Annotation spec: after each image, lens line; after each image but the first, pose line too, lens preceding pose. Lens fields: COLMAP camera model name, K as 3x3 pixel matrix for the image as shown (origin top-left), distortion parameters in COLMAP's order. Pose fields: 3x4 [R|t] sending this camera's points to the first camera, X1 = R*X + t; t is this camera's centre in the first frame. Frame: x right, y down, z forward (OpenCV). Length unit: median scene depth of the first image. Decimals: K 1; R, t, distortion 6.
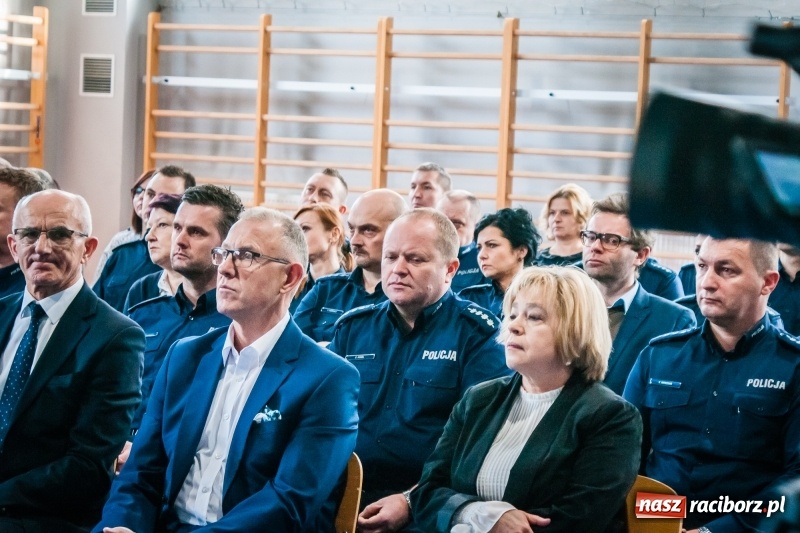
lens RADIAL K [[2571.2, 0, 406.5], [0, 2571.2, 271.8], [0, 0, 1]] dist [0.200374, 0.000000]
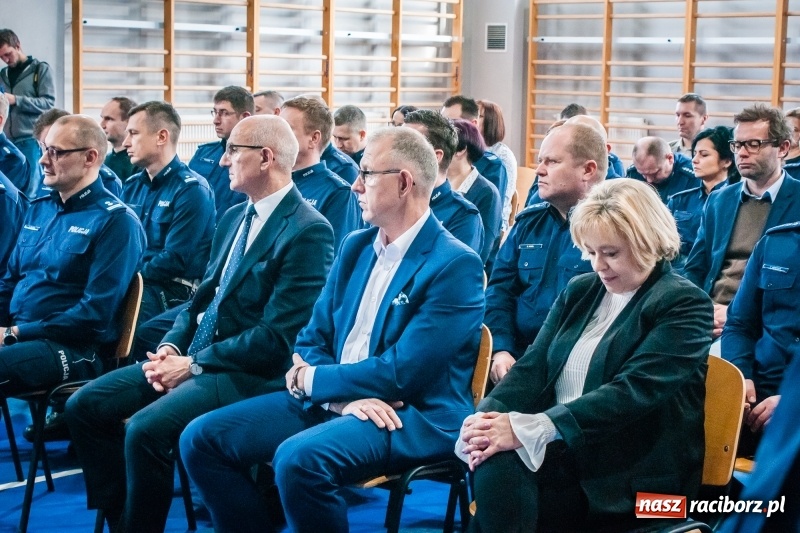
lens RADIAL K [[1581.3, 0, 380.8], [0, 1581.3, 306.4], [0, 0, 1]] dist [0.030915, 0.000000]
pose [[0.967078, 0.014902, -0.254042, 0.048284], [0.007281, 0.996255, 0.086157, -0.001806], [0.254375, -0.085171, 0.963348, 0.105044]]
